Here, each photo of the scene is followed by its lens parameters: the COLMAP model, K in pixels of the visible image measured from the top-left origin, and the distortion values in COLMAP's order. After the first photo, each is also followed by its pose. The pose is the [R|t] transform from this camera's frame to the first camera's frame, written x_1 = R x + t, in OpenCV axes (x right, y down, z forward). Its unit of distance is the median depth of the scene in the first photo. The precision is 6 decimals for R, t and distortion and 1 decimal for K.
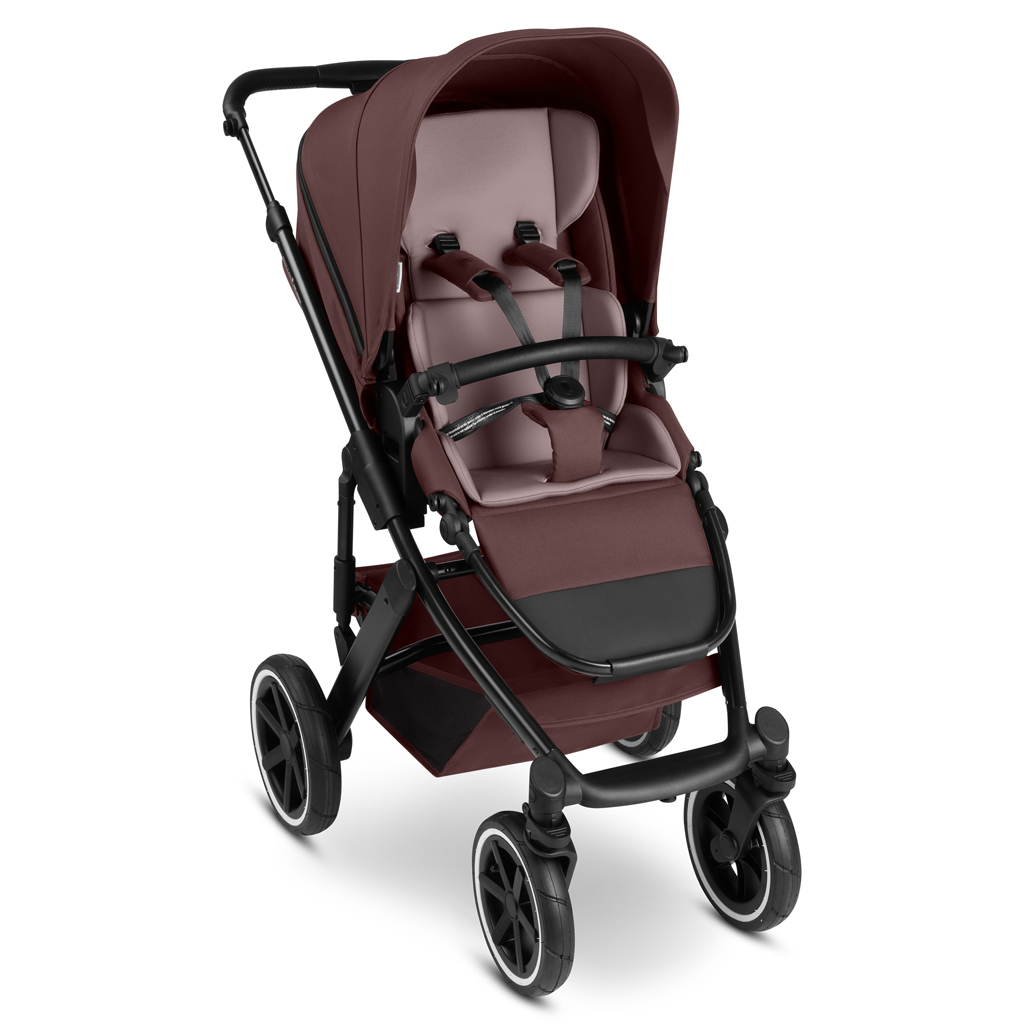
lens RADIAL K [[1389.7, 0, 512.0], [0, 1389.7, 512.0], [0, 0, 1]] dist [-0.152454, 0.016446]
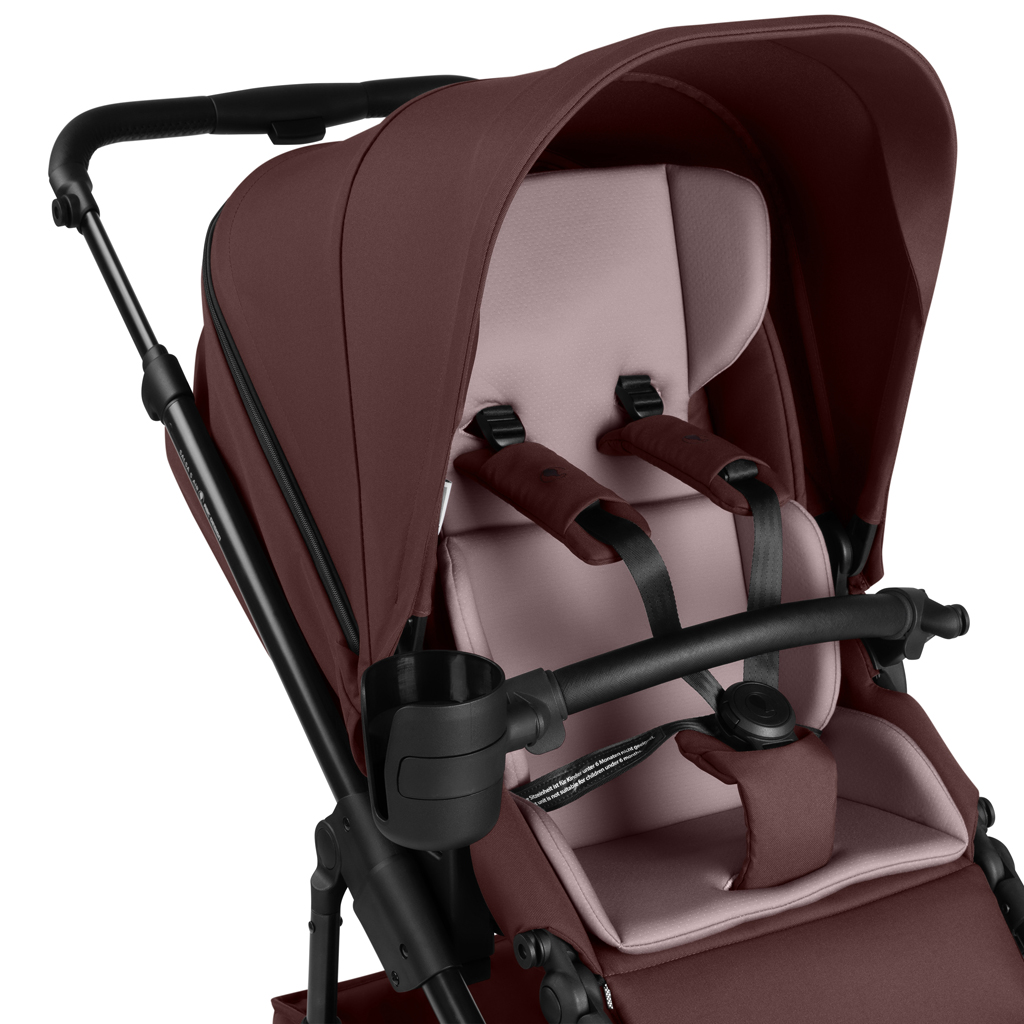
lens RADIAL K [[1994.3, 0, 449.5], [0, 1994.3, 513.1], [0, 0, 1]] dist [-0.037824, -0.175992]
pose [[0.998824, -0.035596, 0.032909, -0.092203], [0.038706, 0.994305, -0.099292, -0.084547], [-0.029187, 0.100449, 0.994514, 0.238321]]
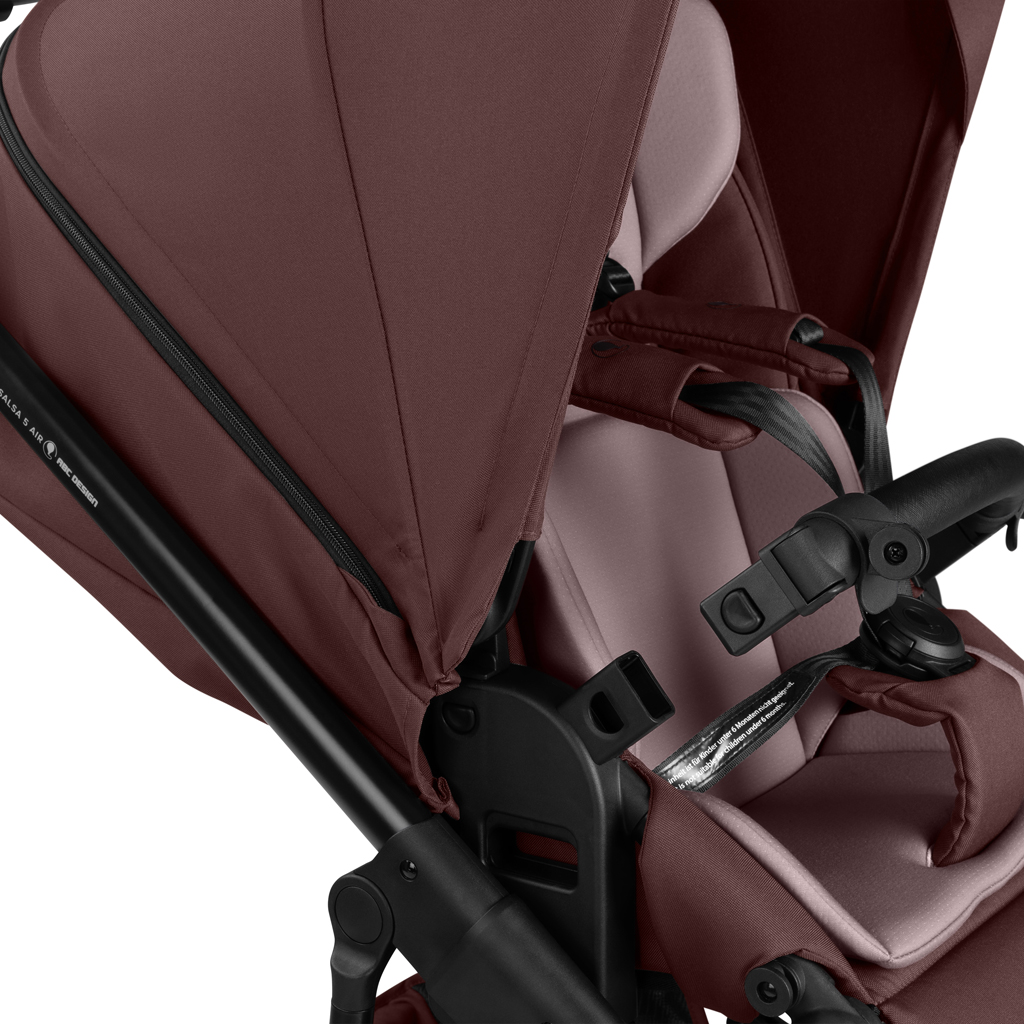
lens RADIAL K [[1994.3, 0, 449.5], [0, 1994.3, 513.1], [0, 0, 1]] dist [-0.037824, -0.175992]
pose [[0.917499, -0.140589, 0.372063, -0.272198], [0.191160, 0.976190, -0.102528, -0.080194], [-0.348790, 0.165193, 0.922527, 0.484754]]
